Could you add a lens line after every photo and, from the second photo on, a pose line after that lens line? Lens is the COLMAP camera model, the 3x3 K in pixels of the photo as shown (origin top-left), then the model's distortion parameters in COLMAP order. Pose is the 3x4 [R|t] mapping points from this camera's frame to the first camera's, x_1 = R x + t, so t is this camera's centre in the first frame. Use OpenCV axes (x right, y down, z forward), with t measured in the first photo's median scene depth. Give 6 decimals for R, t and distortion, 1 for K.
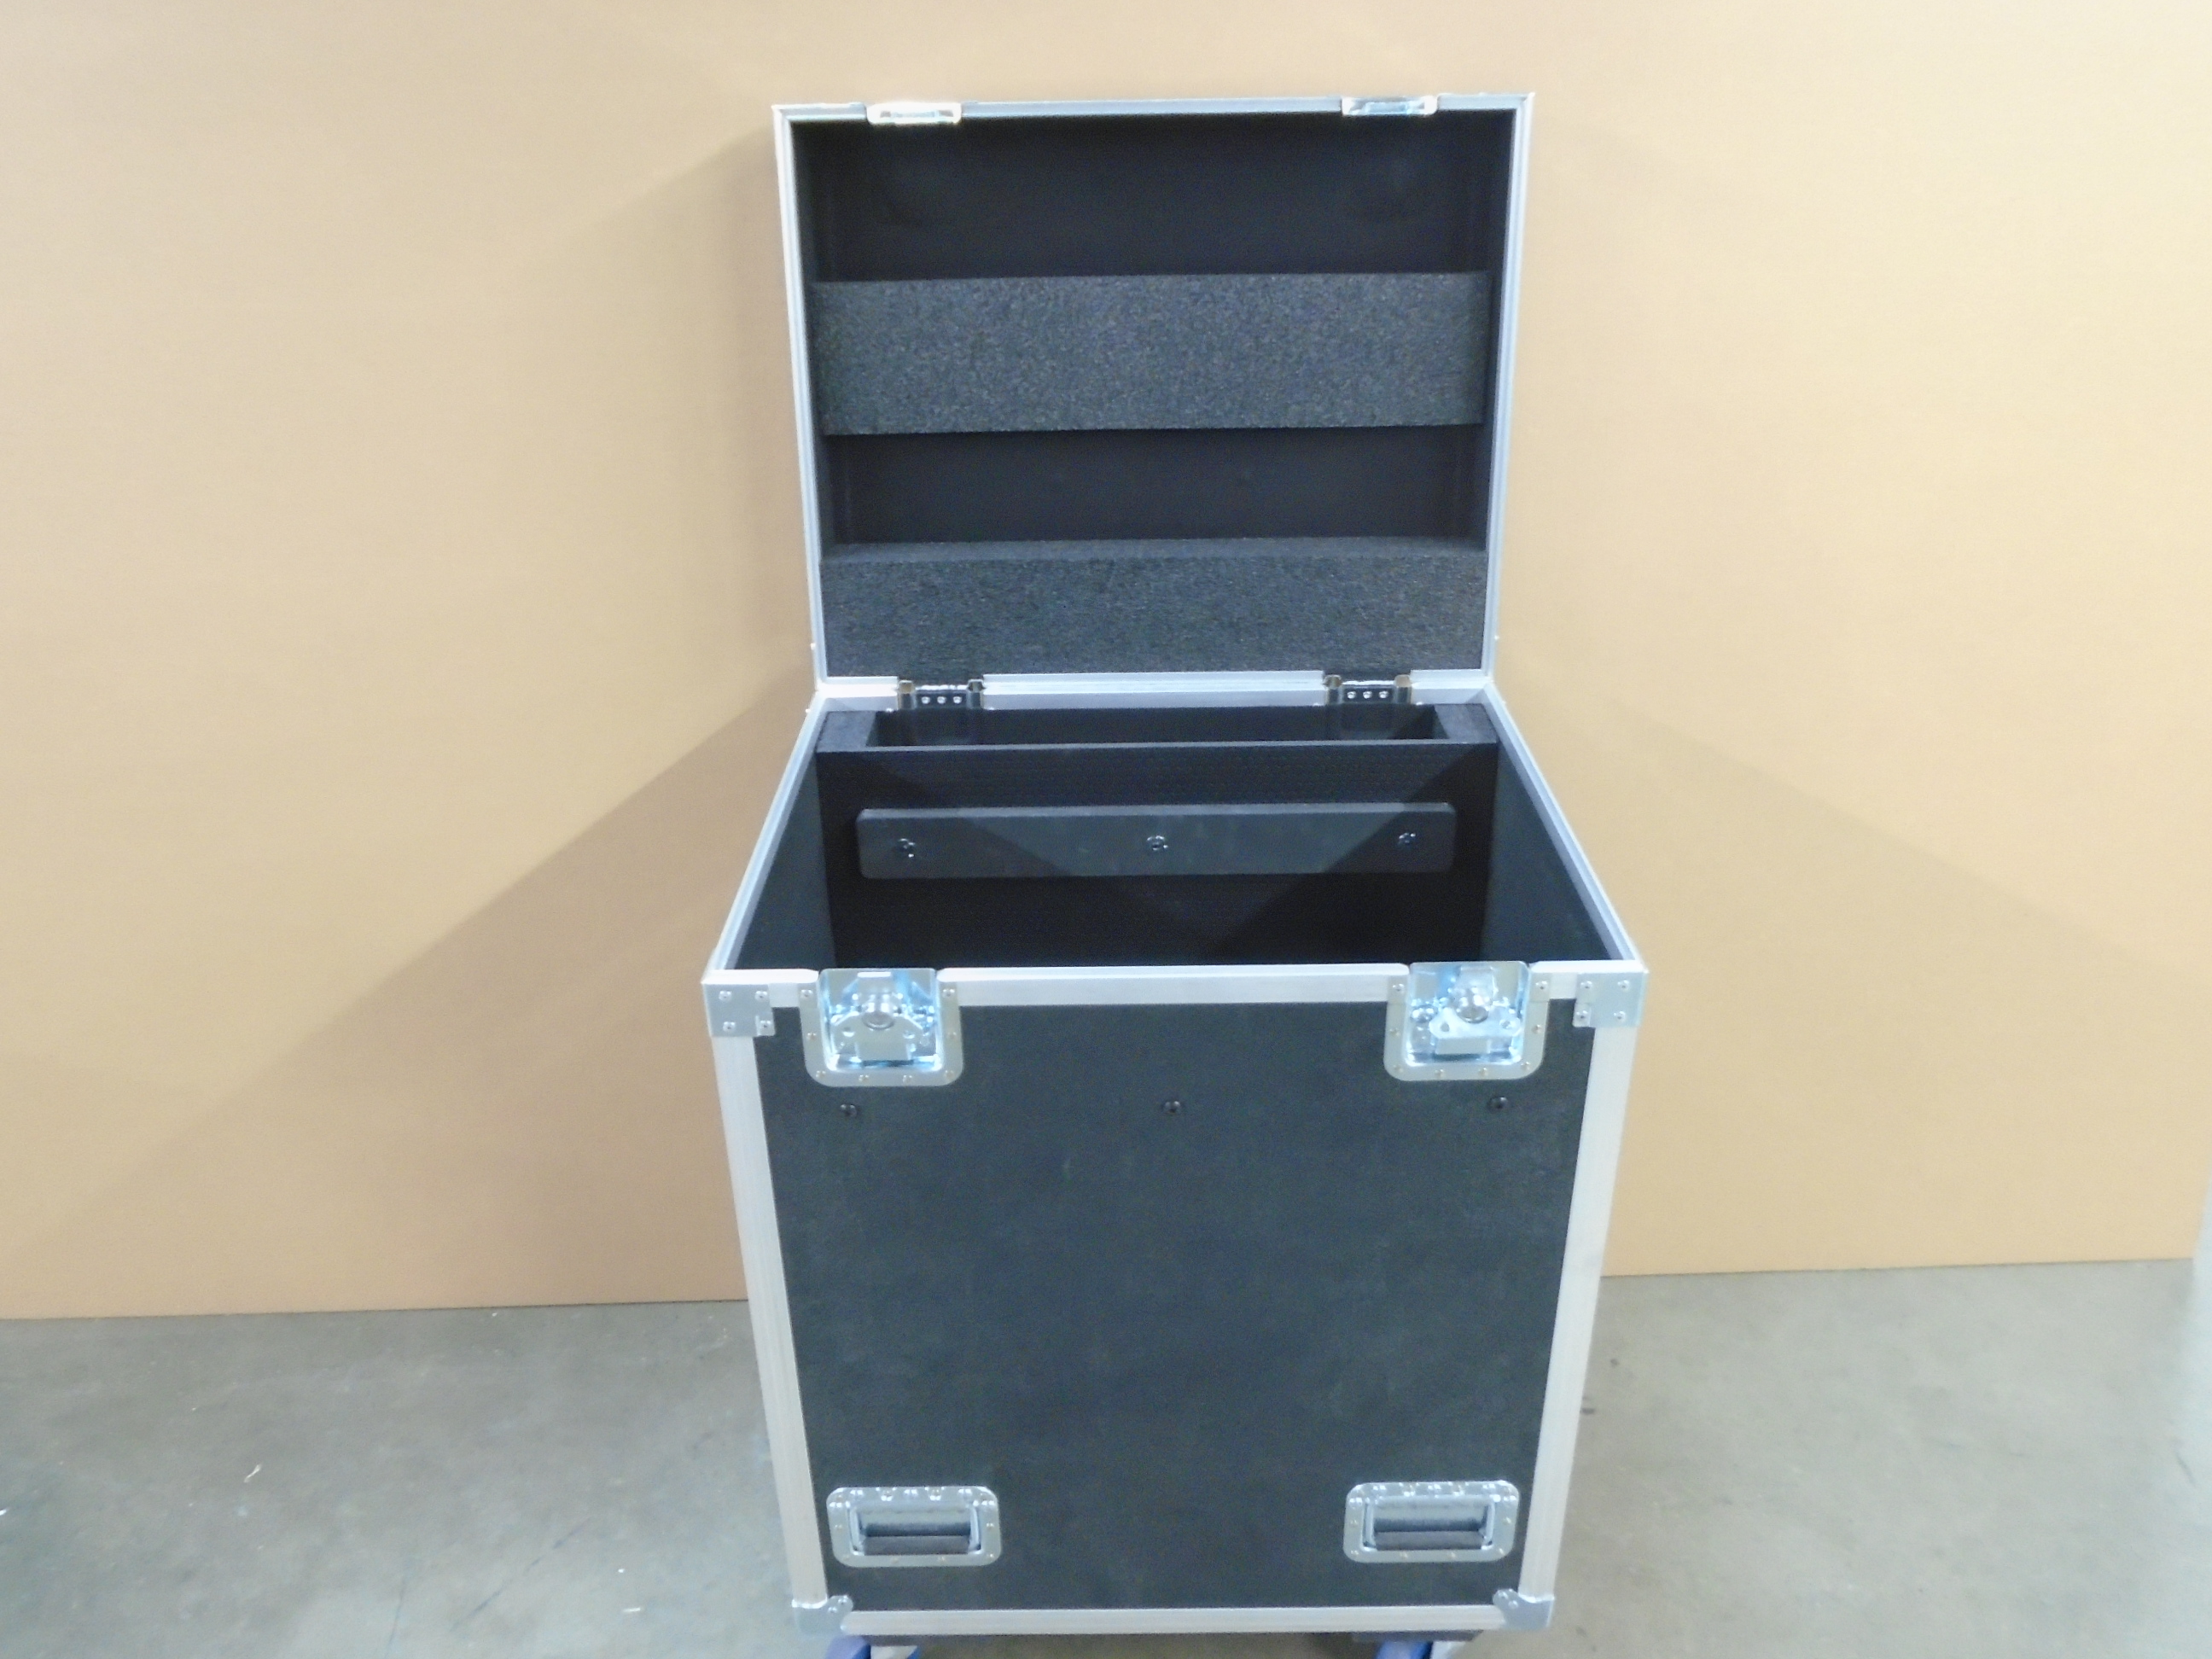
lens RADIAL K [[1714.1, 0, 1095.1], [0, 1714.1, 827.6], [0, 0, 1]] dist [-0.005128, 0.003029]
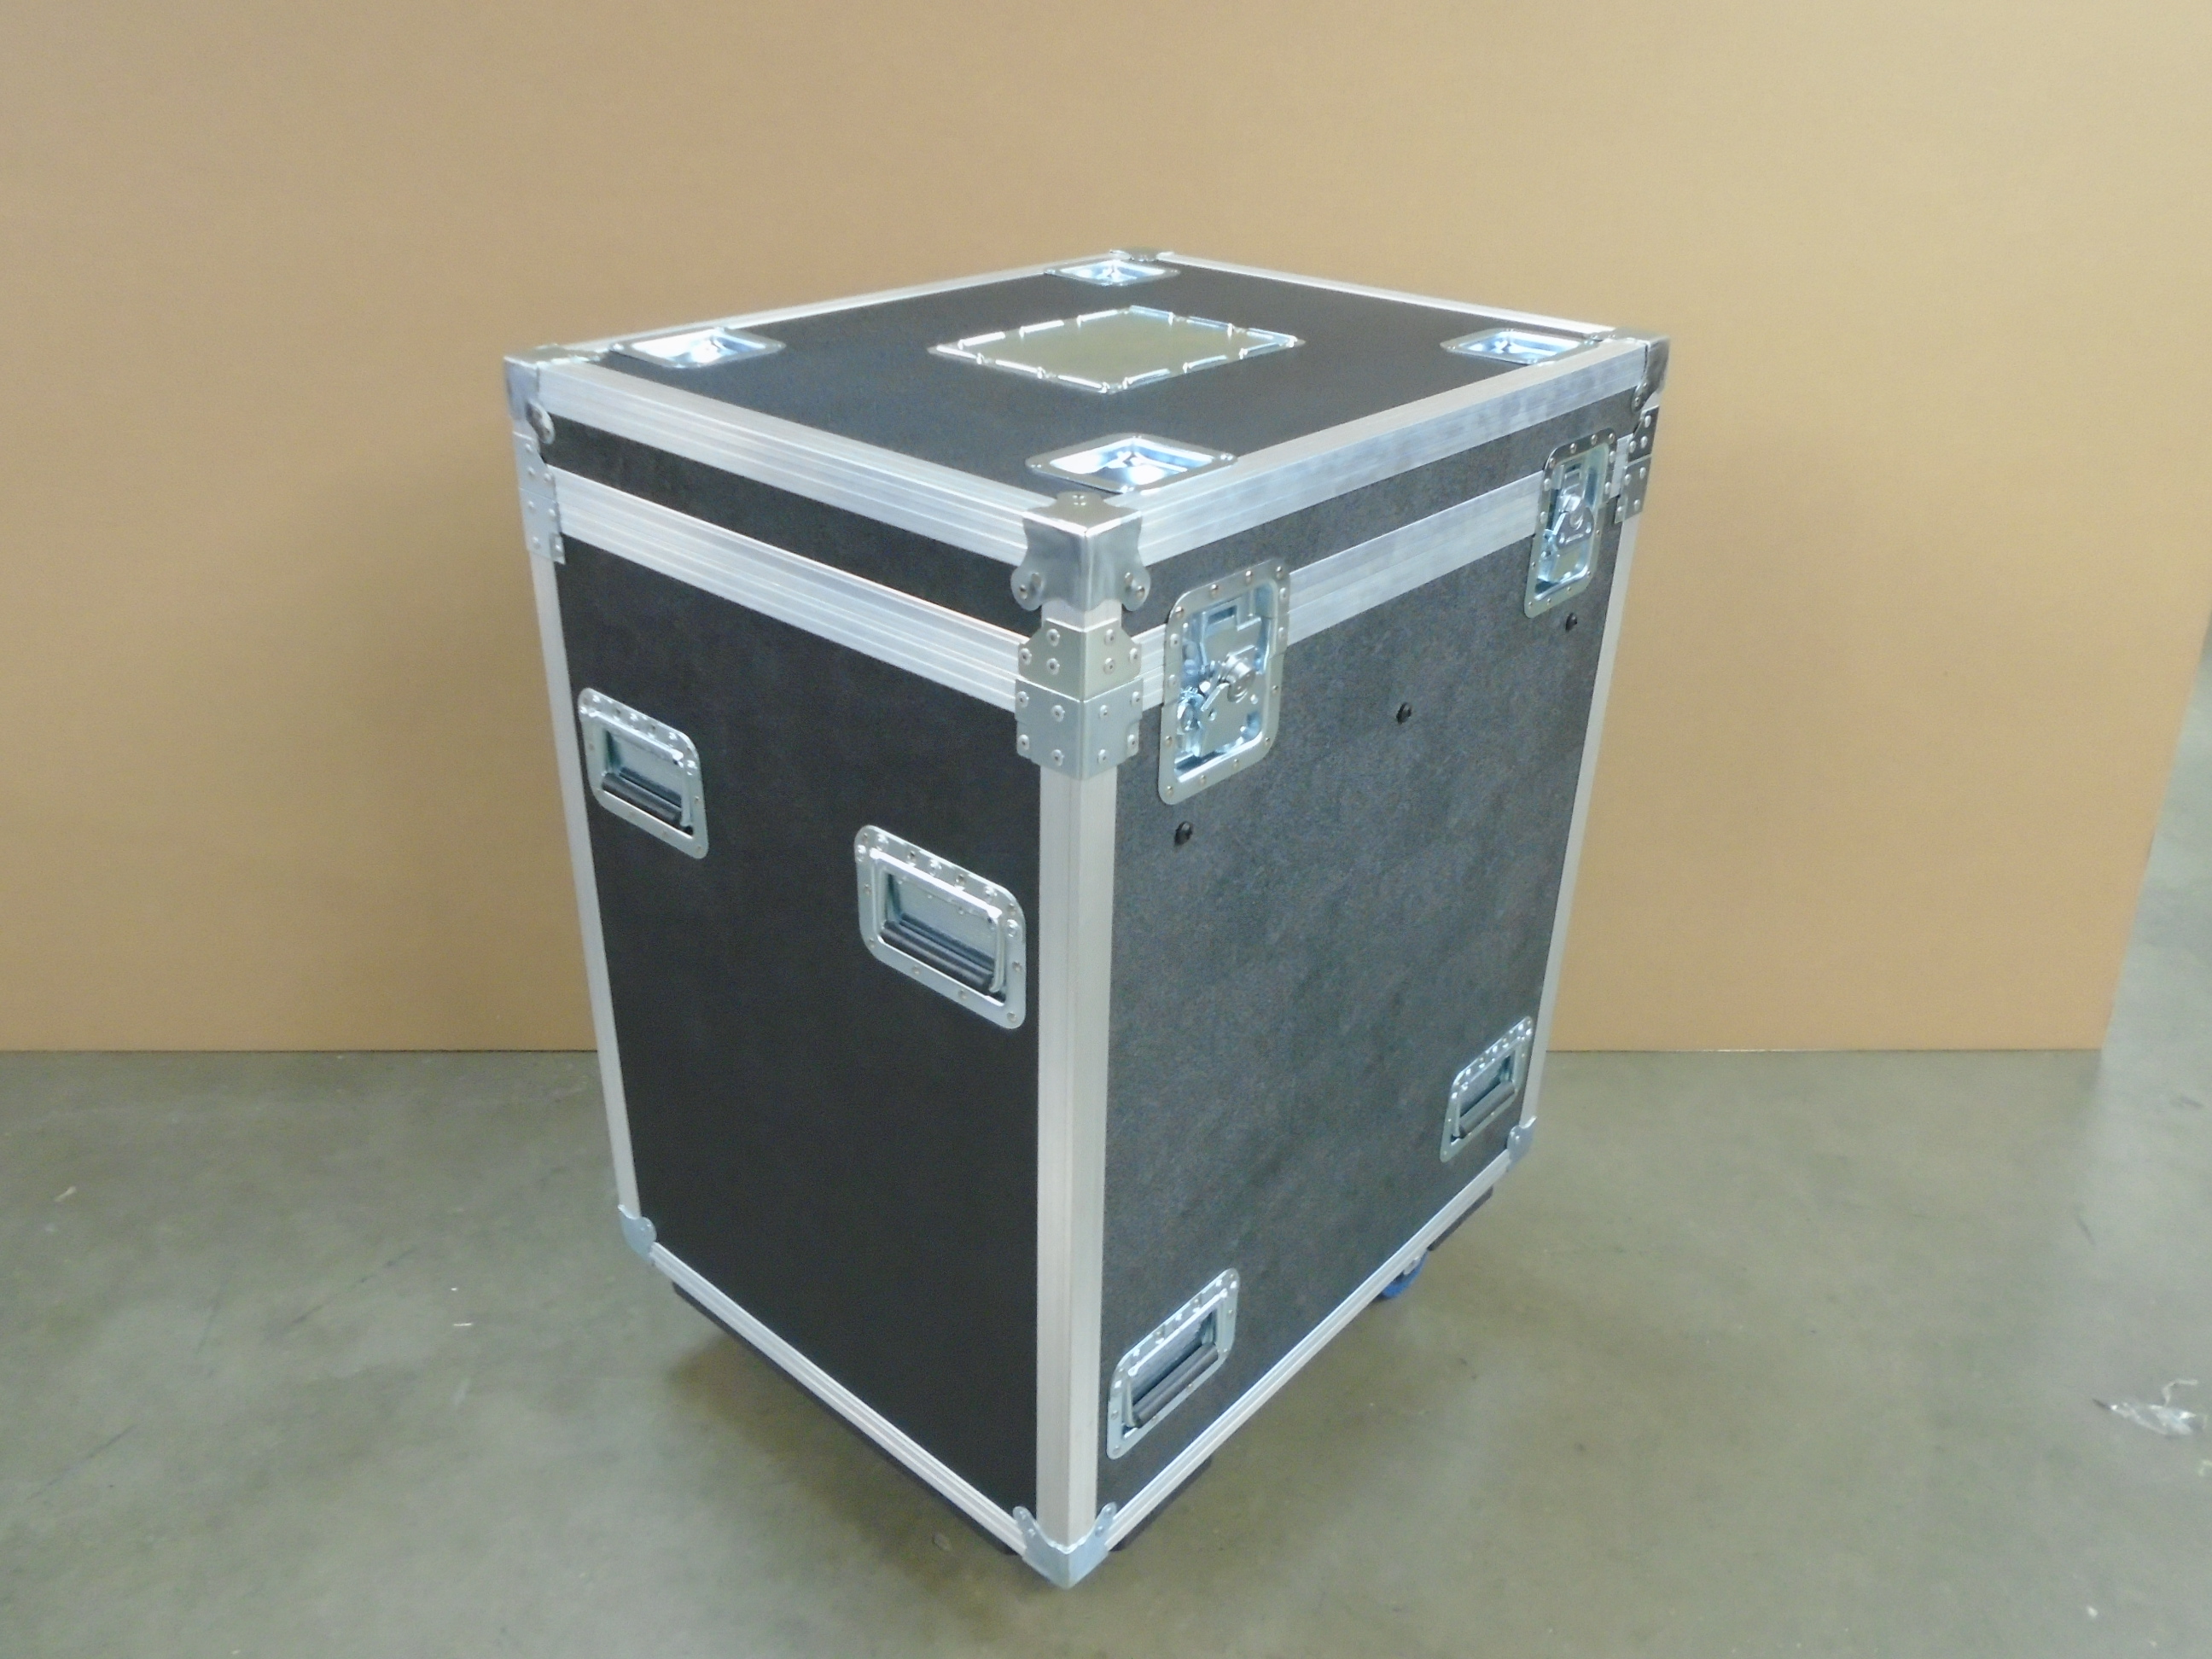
lens RADIAL K [[1714.1, 0, 1095.1], [0, 1714.1, 827.6], [0, 0, 1]] dist [-0.005128, 0.003029]
pose [[0.657488, -0.325432, 0.679561, -0.615171], [0.313052, 0.938371, 0.146488, 0.028627], [-0.685352, 0.116424, 0.718845, 0.388614]]
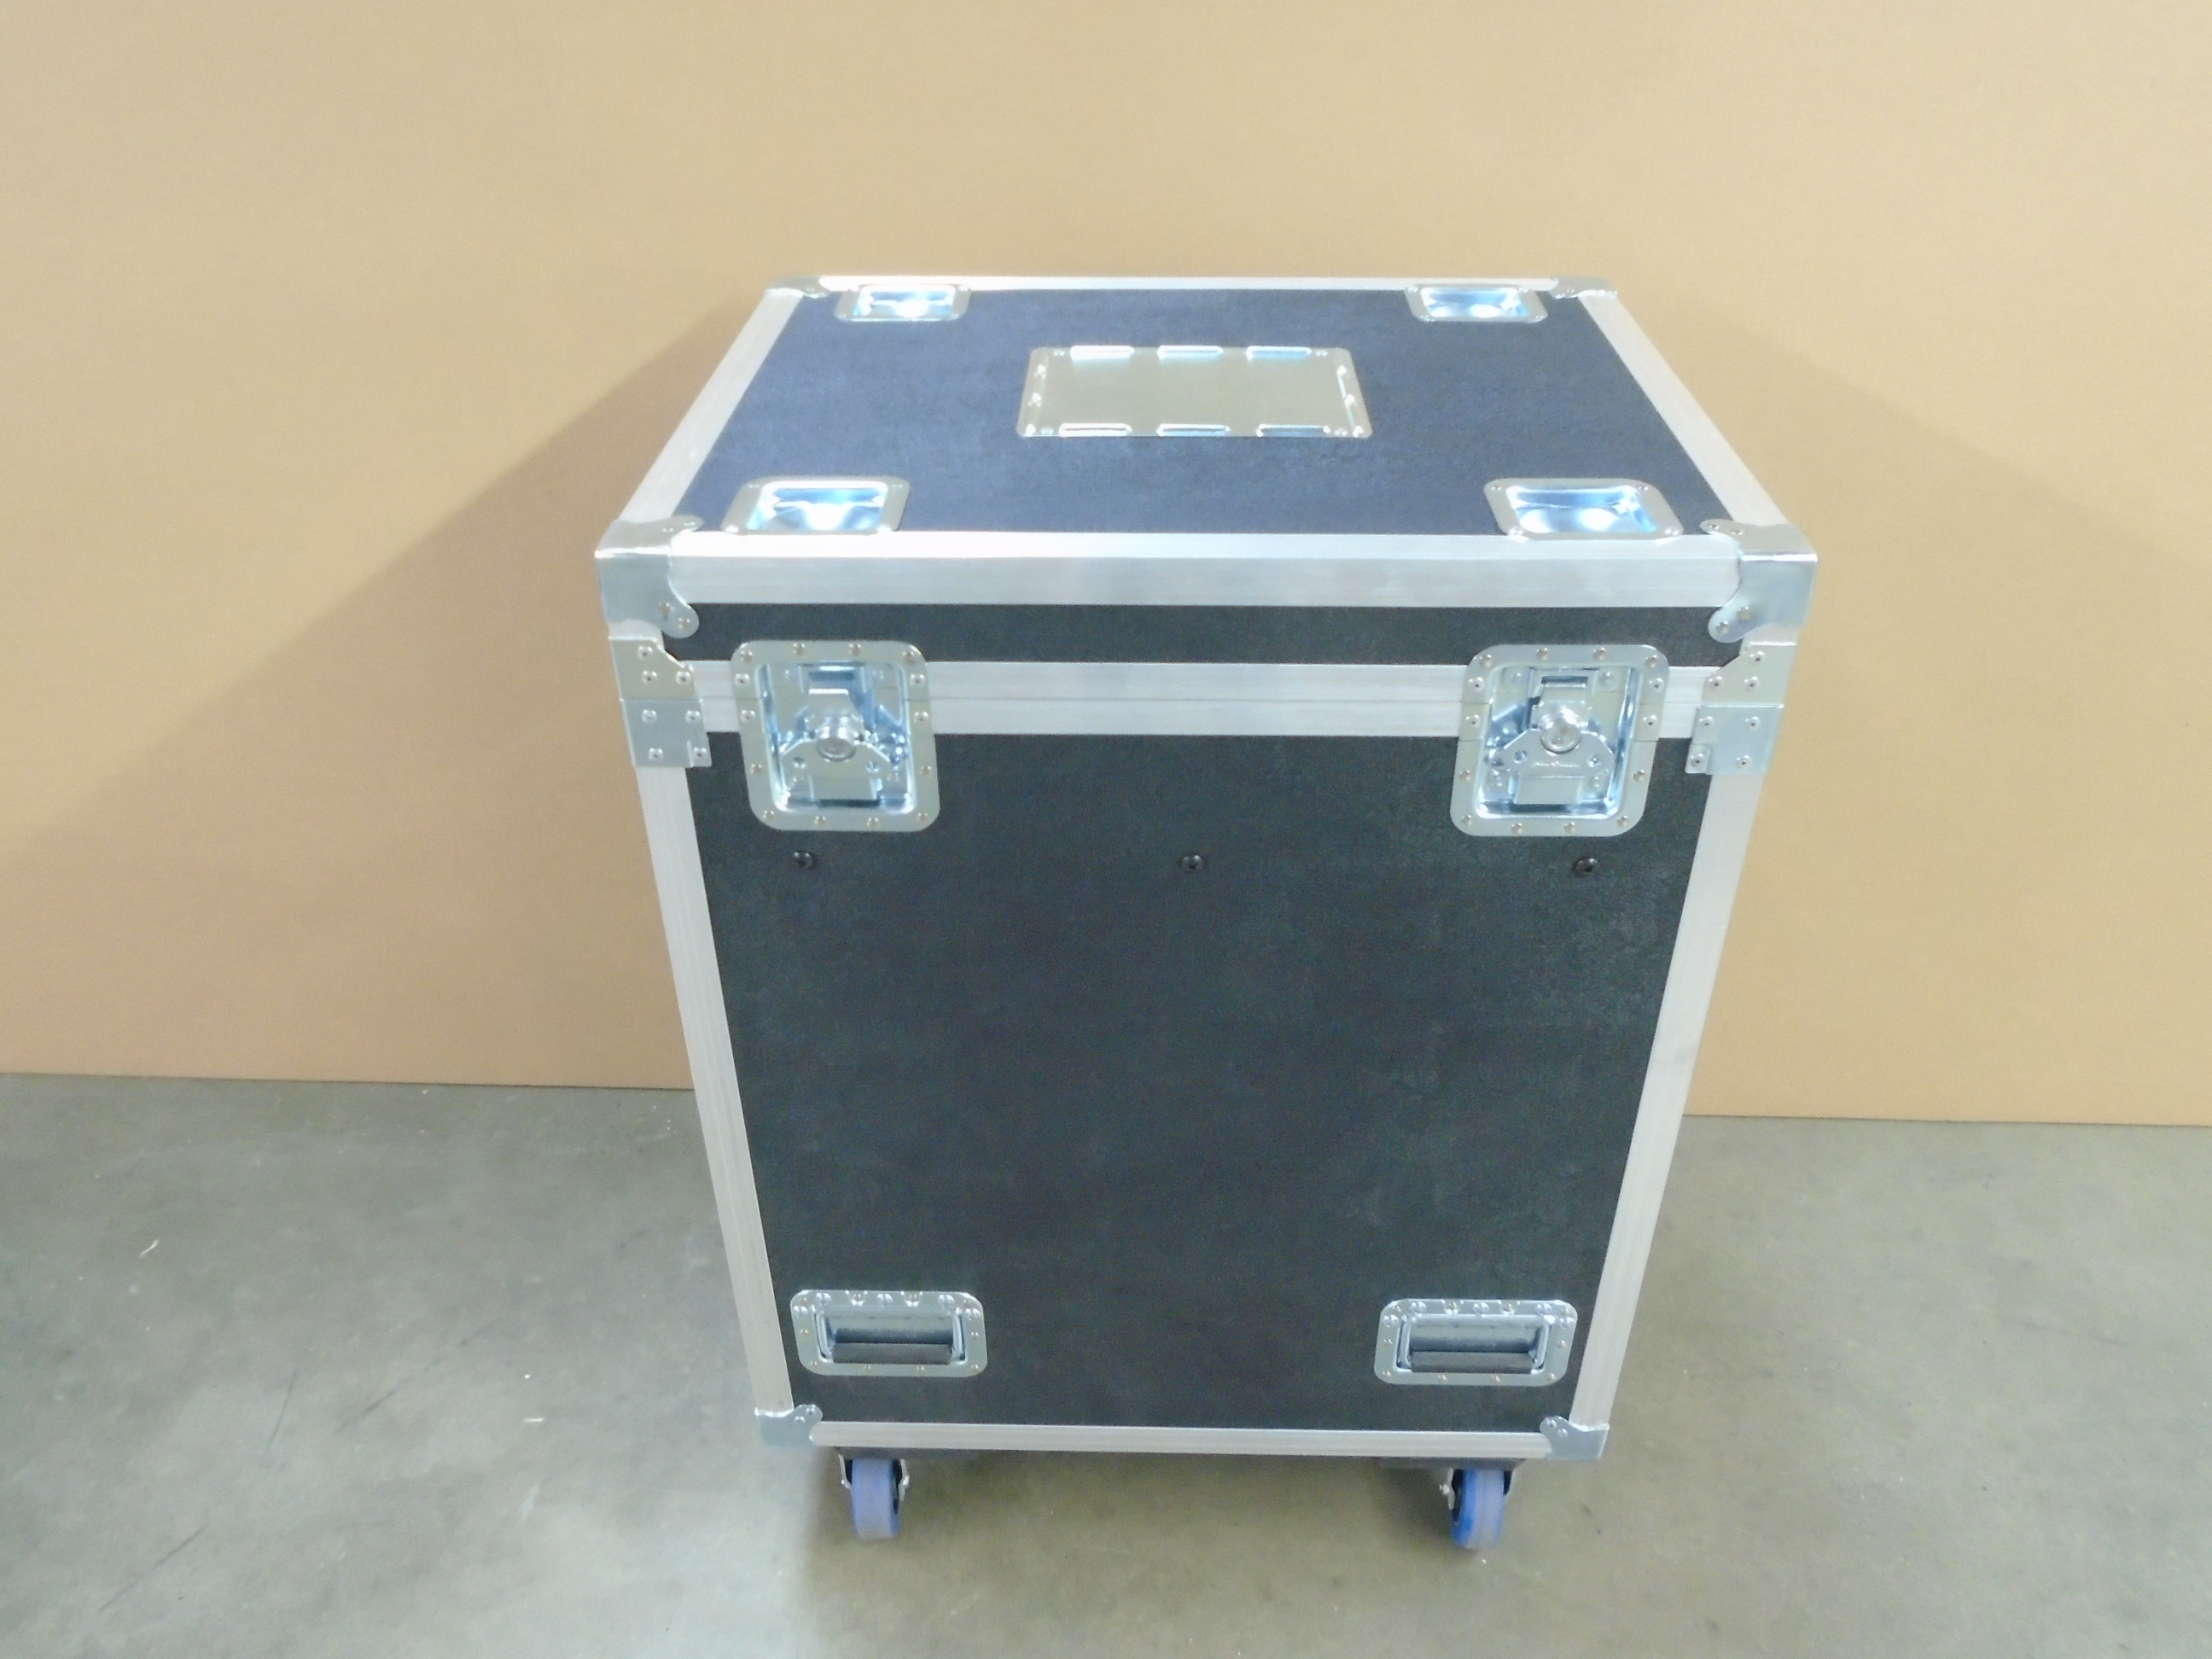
lens RADIAL K [[1714.1, 0, 1095.1], [0, 1714.1, 827.6], [0, 0, 1]] dist [-0.005128, 0.003029]
pose [[0.999705, 0.019248, -0.014818, 0.008978], [-0.017413, 0.993173, 0.115343, 0.043961], [0.016937, -0.115051, 0.993215, 0.151334]]
